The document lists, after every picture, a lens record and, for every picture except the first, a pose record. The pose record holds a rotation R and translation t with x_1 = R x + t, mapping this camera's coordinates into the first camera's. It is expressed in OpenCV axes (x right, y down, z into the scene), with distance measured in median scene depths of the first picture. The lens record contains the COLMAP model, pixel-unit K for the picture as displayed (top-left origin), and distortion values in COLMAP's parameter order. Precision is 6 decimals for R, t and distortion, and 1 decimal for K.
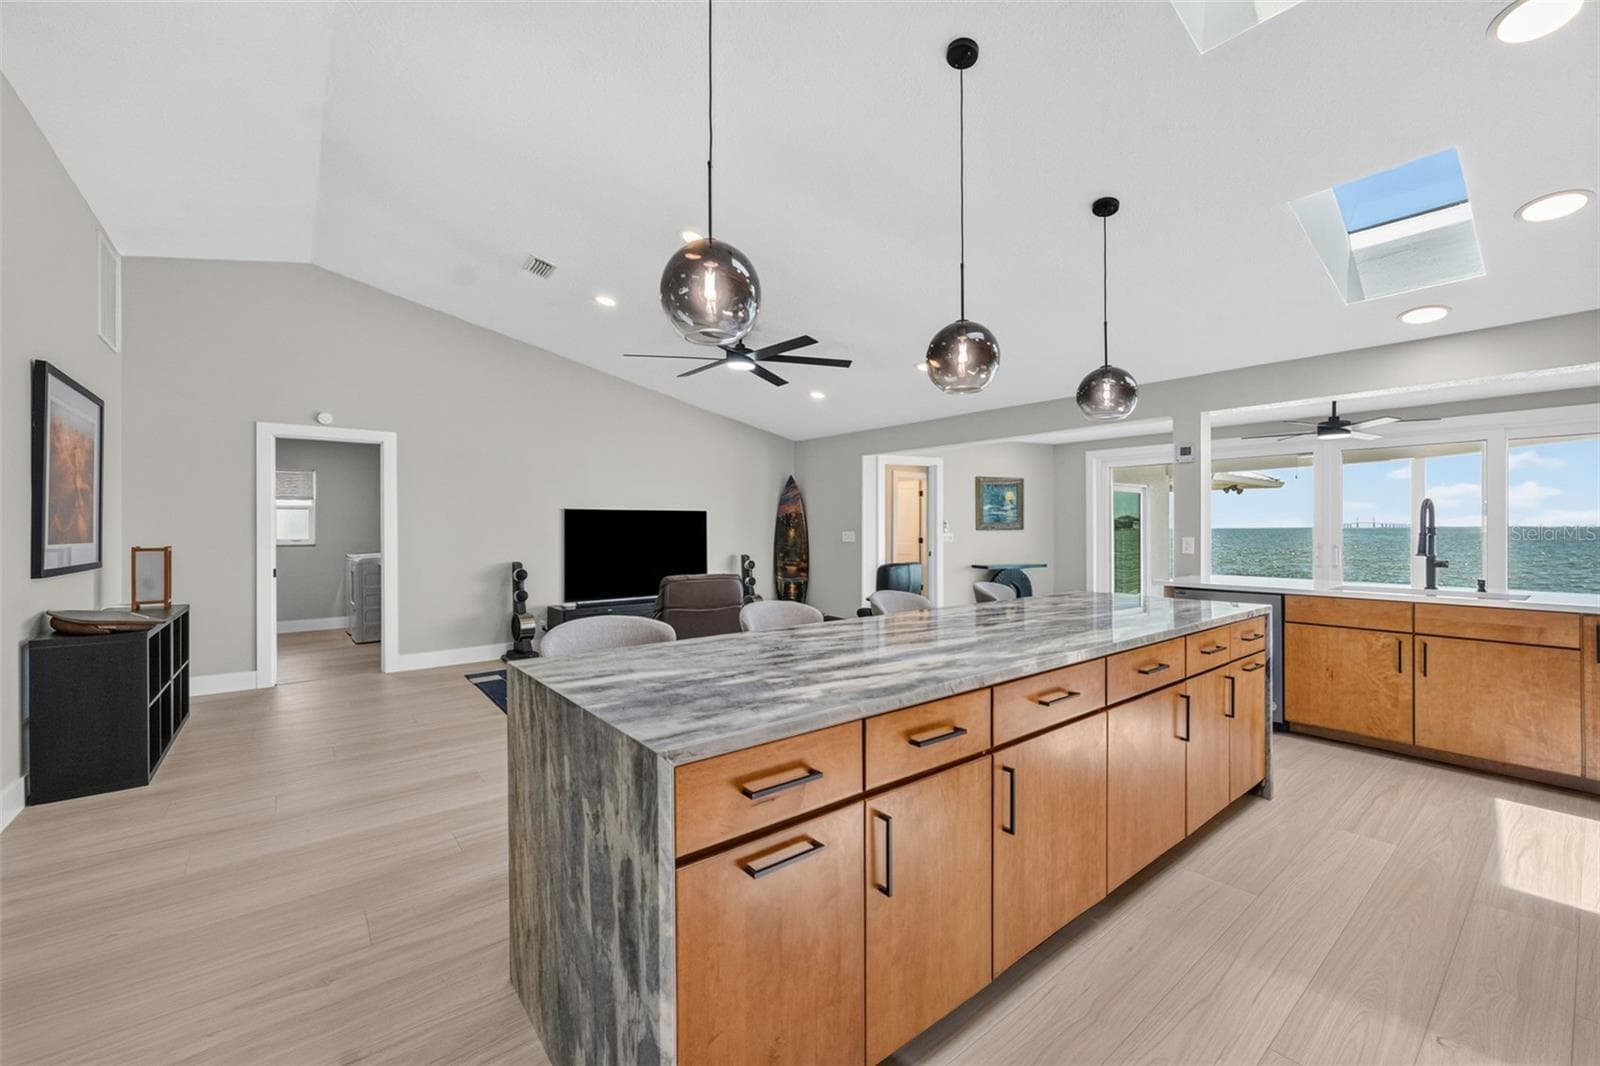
lens RADIAL K [[641.3, 0, 795.5], [0, 641.3, 529.4], [0, 0, 1]] dist [-0.001348, -0.000277]
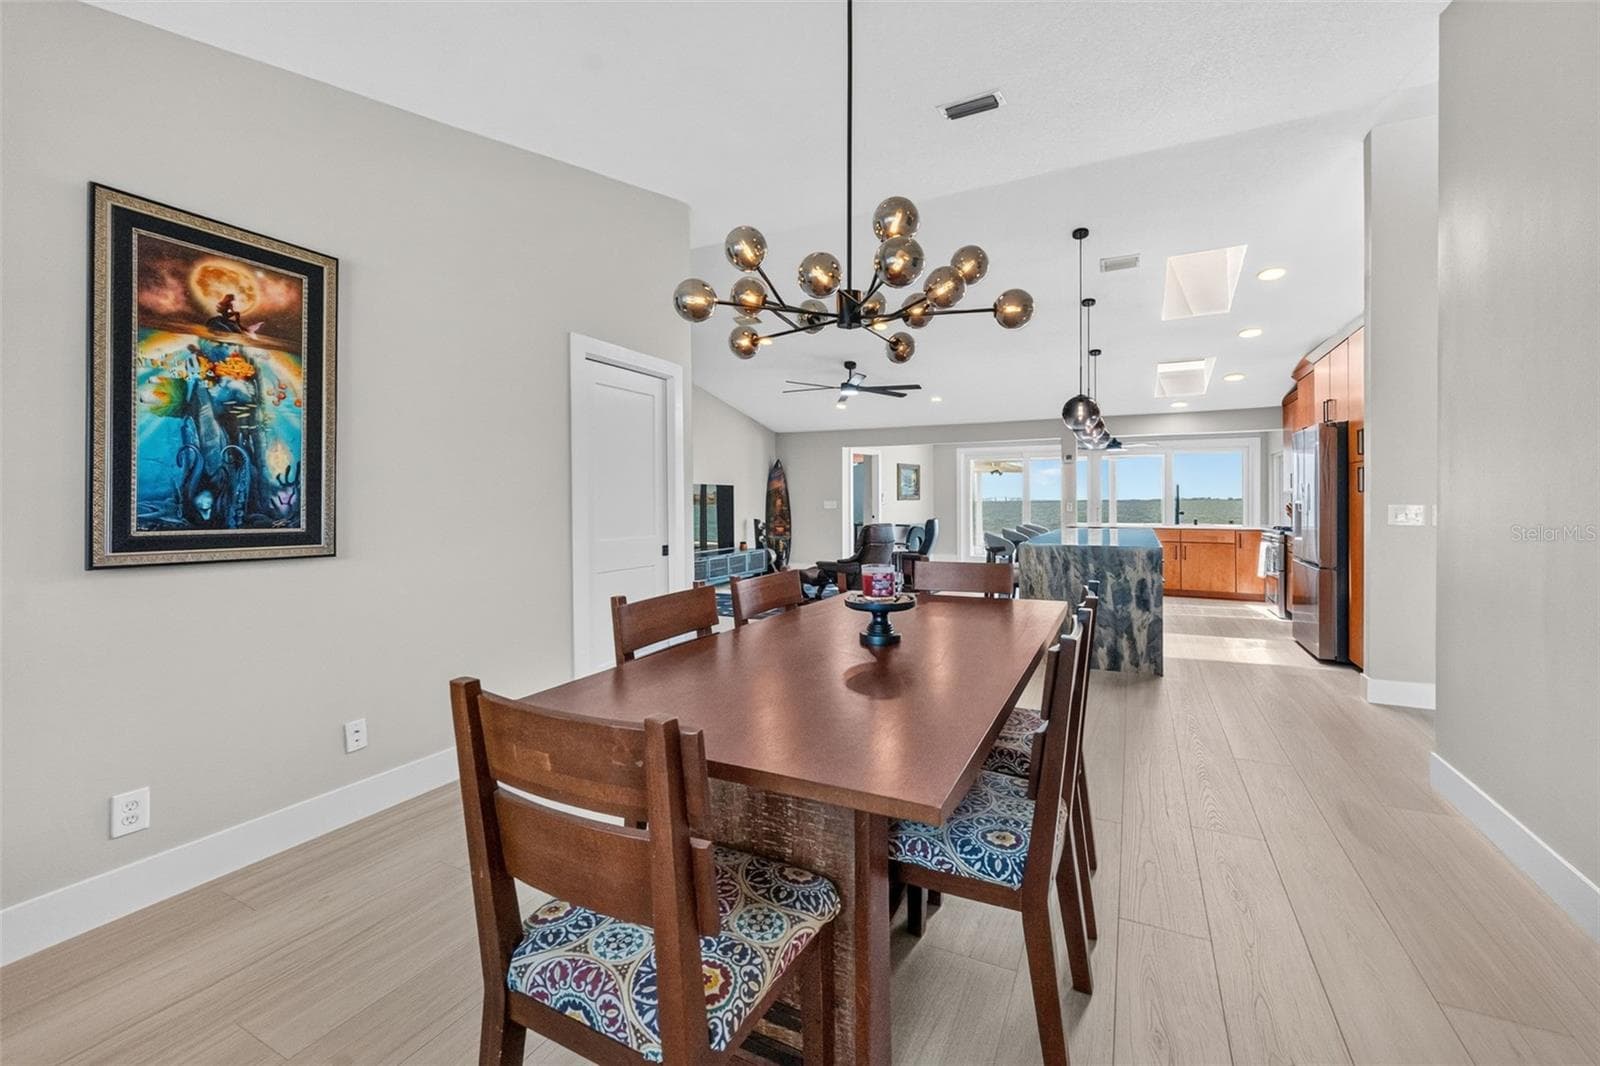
lens RADIAL K [[657.9, 0, 783.2], [0, 657.9, 502.1], [0, 0, 1]] dist [-0.000619, -0.000154]
pose [[0.914194, -0.002193, 0.405271, -0.831007], [0.002921, 0.999995, -0.001178, 0.009940], [-0.405267, 0.002260, 0.914196, -0.379079]]
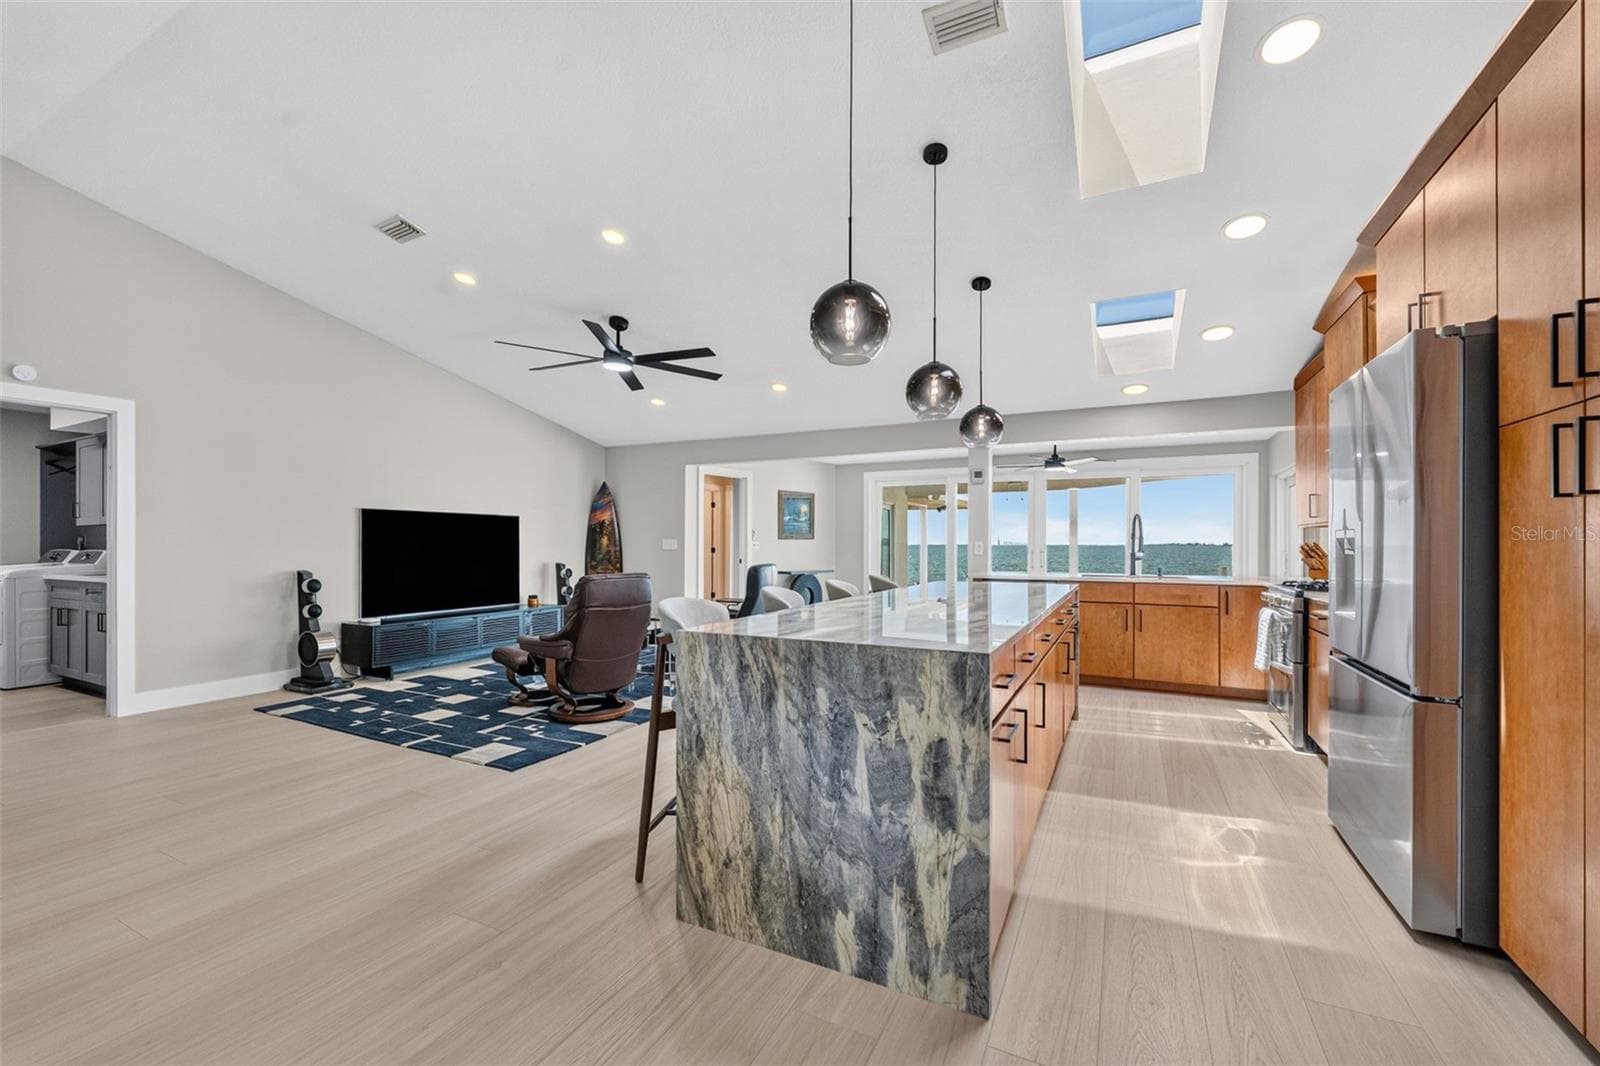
lens RADIAL K [[657.1, 0, 788.8], [0, 657.1, 546.0], [0, 0, 1]] dist [-0.000107, 0.000056]
pose [[0.910199, 0.003111, 0.414159, -0.247696], [-0.003091, 0.999995, -0.000718, 0.020407], [-0.414159, -0.000626, 0.910204, -0.035877]]
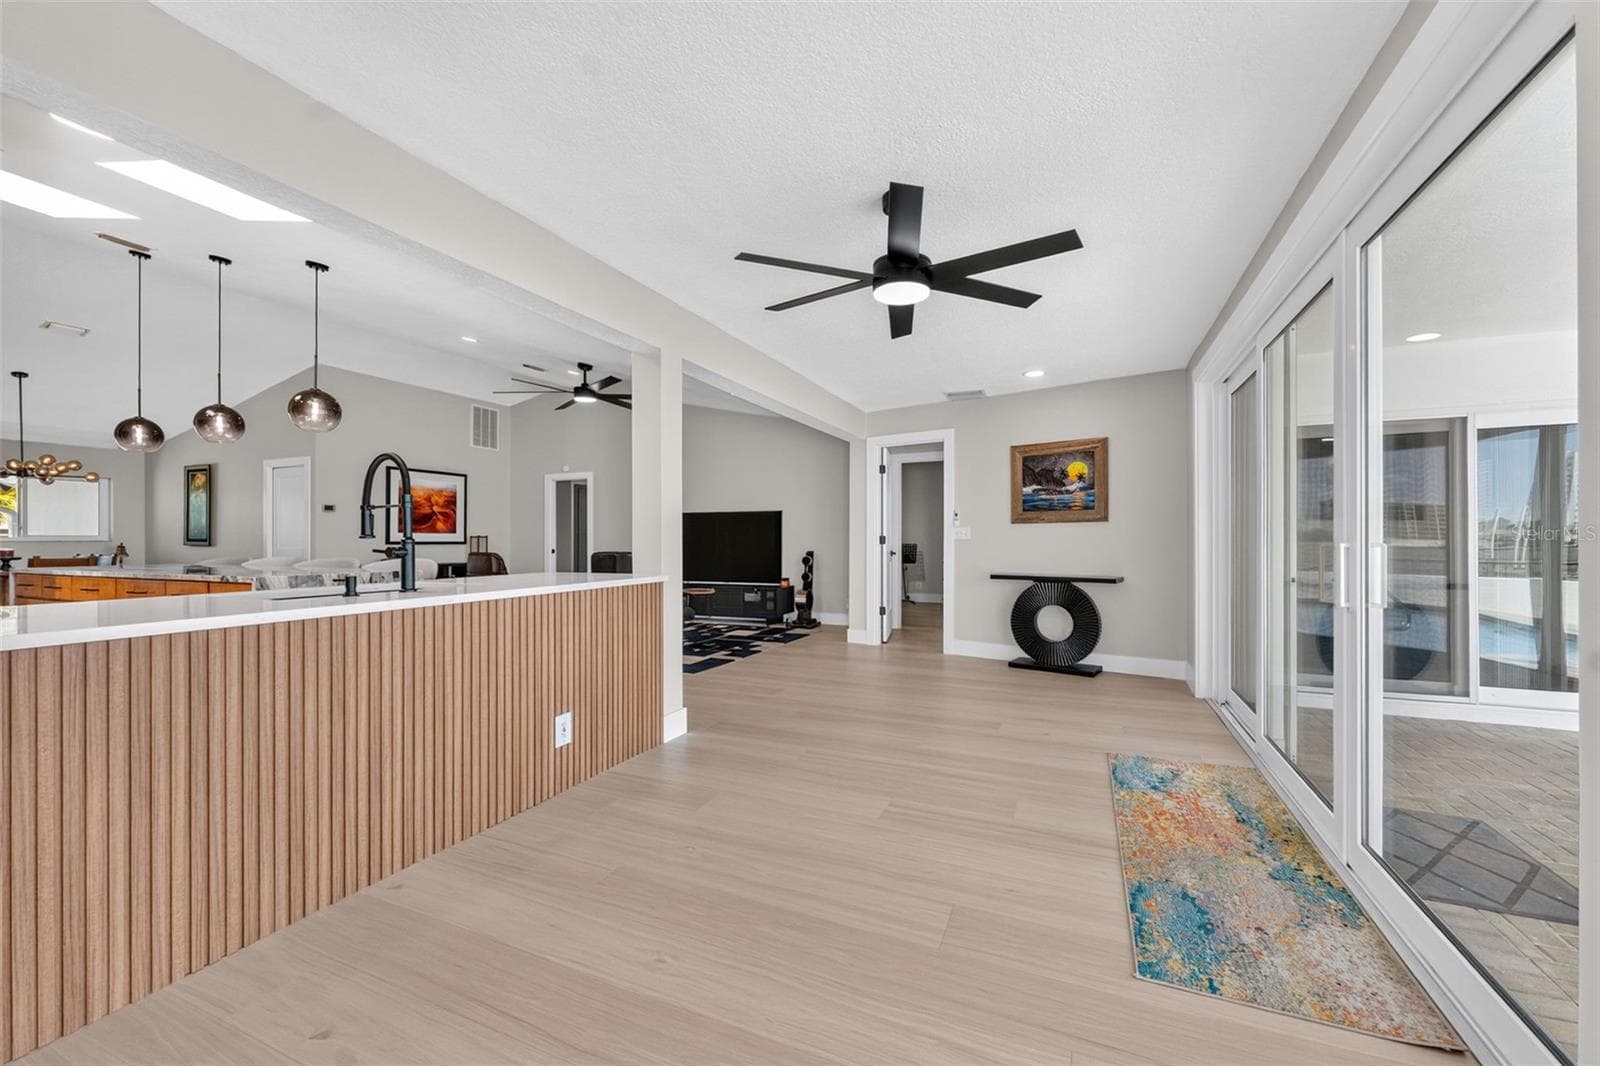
lens RADIAL K [[657.1, 0, 788.8], [0, 657.1, 546.0], [0, 0, 1]] dist [-0.000107, 0.000056]
pose [[0.467298, 0.011760, -0.884022, 1.198712], [0.001083, 0.999903, 0.013874, 0.022728], [0.884099, -0.007441, 0.467240, 0.691502]]
